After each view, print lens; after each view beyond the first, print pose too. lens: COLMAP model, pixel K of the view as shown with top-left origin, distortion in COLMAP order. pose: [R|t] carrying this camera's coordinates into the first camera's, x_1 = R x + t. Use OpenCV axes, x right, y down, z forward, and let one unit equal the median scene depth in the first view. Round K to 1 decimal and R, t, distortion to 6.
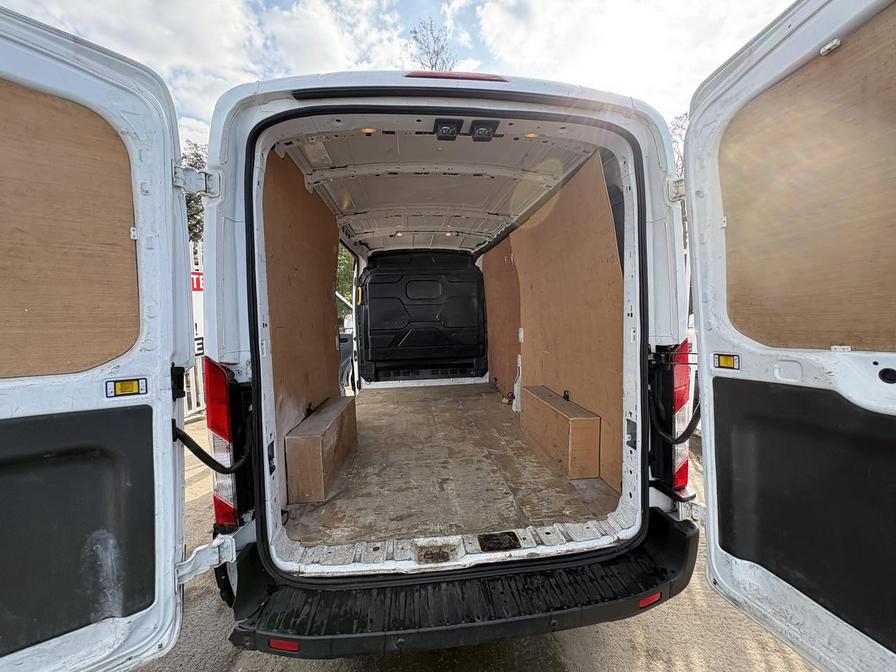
lens RADIAL K [[357.3, 0, 448.8], [0, 357.3, 334.3], [0, 0, 1]] dist [0.003183, -0.000534]
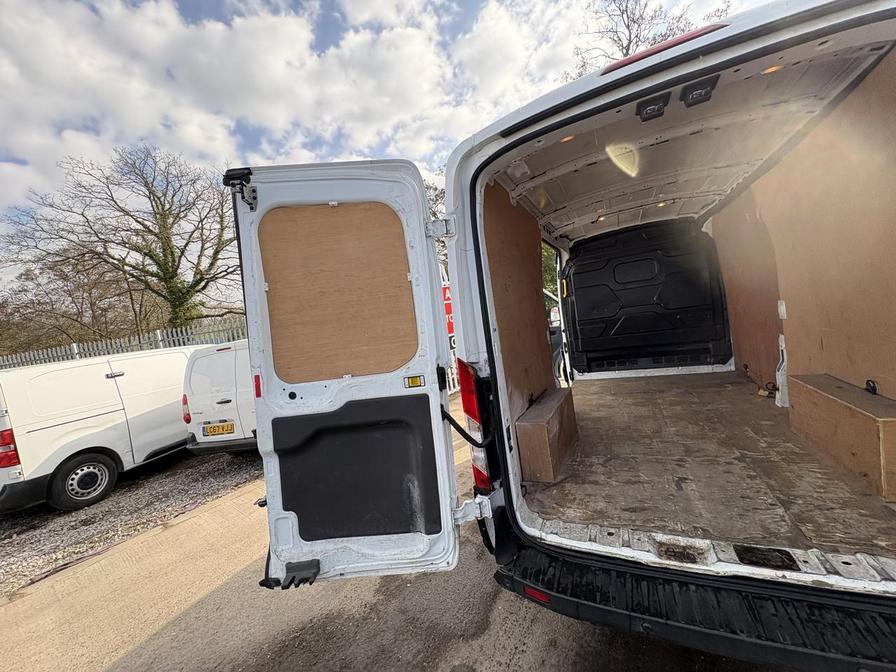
lens RADIAL K [[357.3, 0, 447.7], [0, 357.3, 334.3], [0, 0, 1]] dist [0.003183, -0.000534]
pose [[0.843566, -0.077853, -0.531352, -0.004116], [0.091649, 0.995791, -0.000401, -0.024256], [0.529147, -0.048359, 0.847151, -0.111795]]
